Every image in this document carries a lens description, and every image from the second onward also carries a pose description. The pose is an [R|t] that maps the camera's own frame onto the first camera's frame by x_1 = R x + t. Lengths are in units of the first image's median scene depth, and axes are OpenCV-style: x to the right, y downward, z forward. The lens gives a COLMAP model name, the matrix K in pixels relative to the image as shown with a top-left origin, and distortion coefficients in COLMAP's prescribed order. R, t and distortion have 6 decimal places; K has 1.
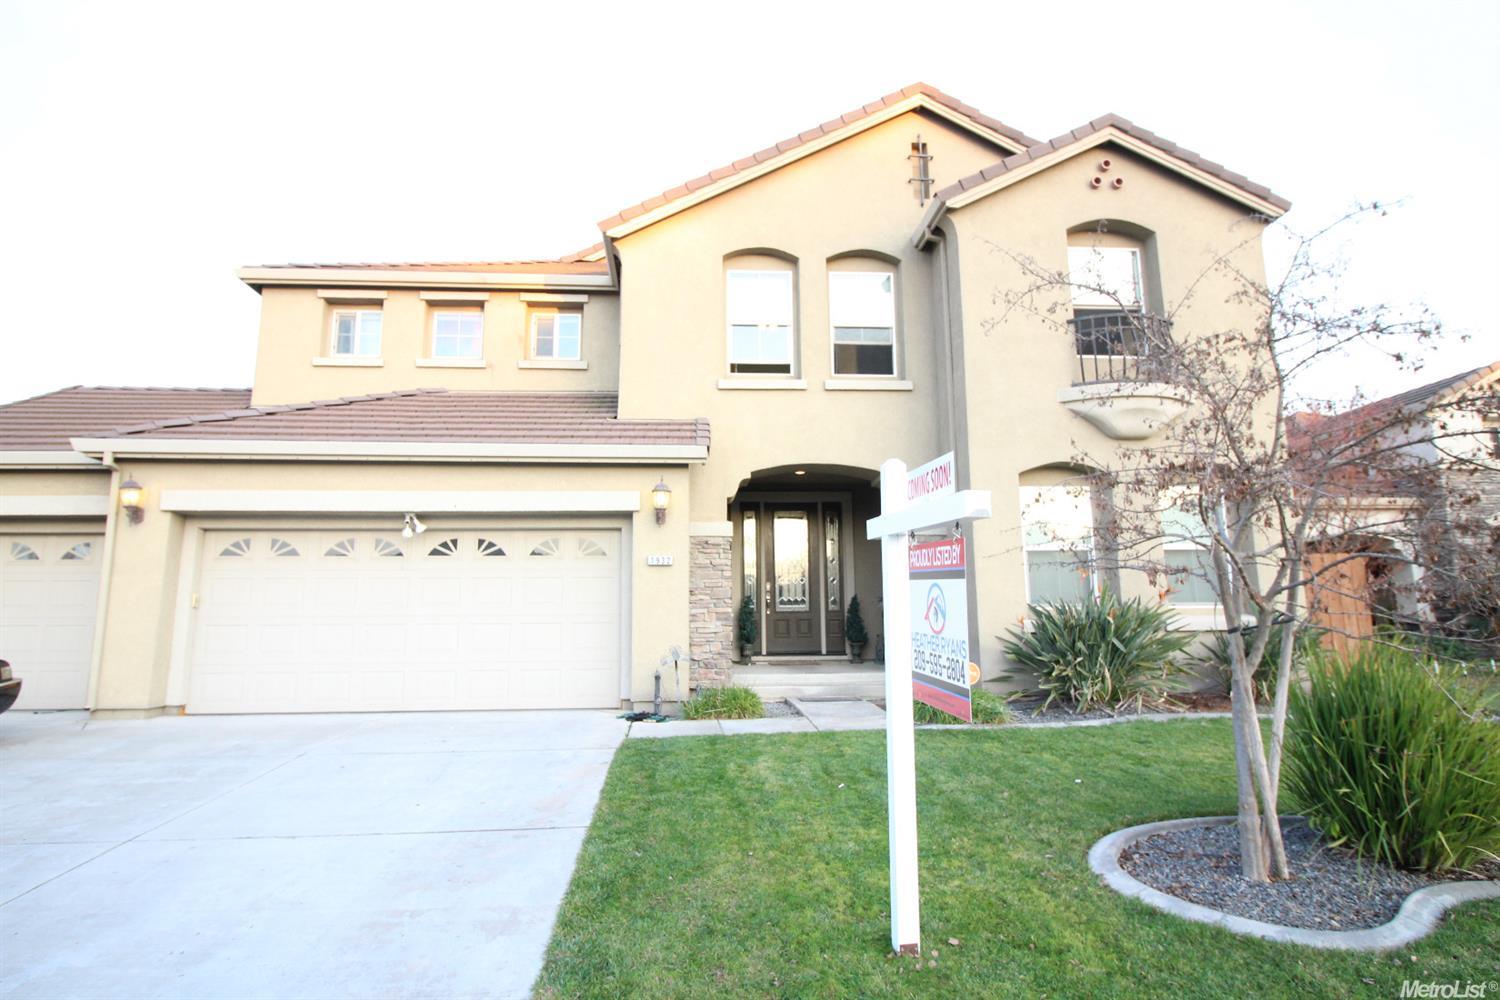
lens RADIAL K [[842.8, 0, 750.0], [0, 842.8, 500.0], [0, 0, 1]] dist [-0.001567, 0.000108]
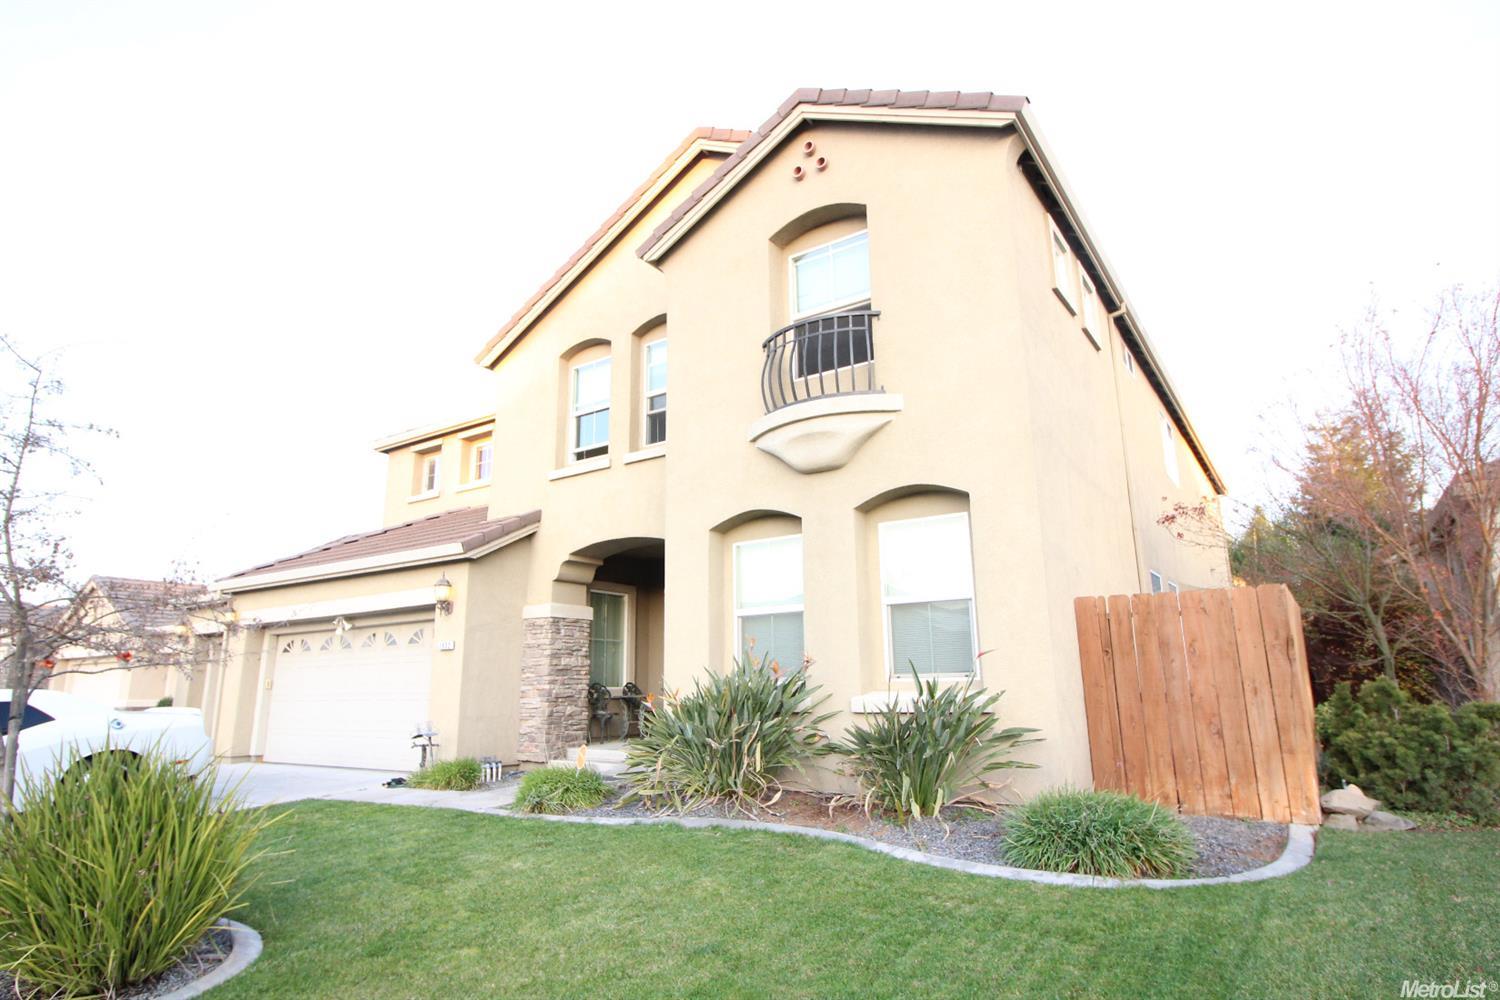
lens RADIAL K [[818.0, 0, 750.0], [0, 818.0, 500.0], [0, 0, 1]] dist [0.001408, 0.000218]
pose [[0.793661, -0.137603, -0.592594, 0.832852], [0.105790, 0.990460, -0.088305, 0.015225], [0.599092, 0.007394, 0.800646, 0.325214]]
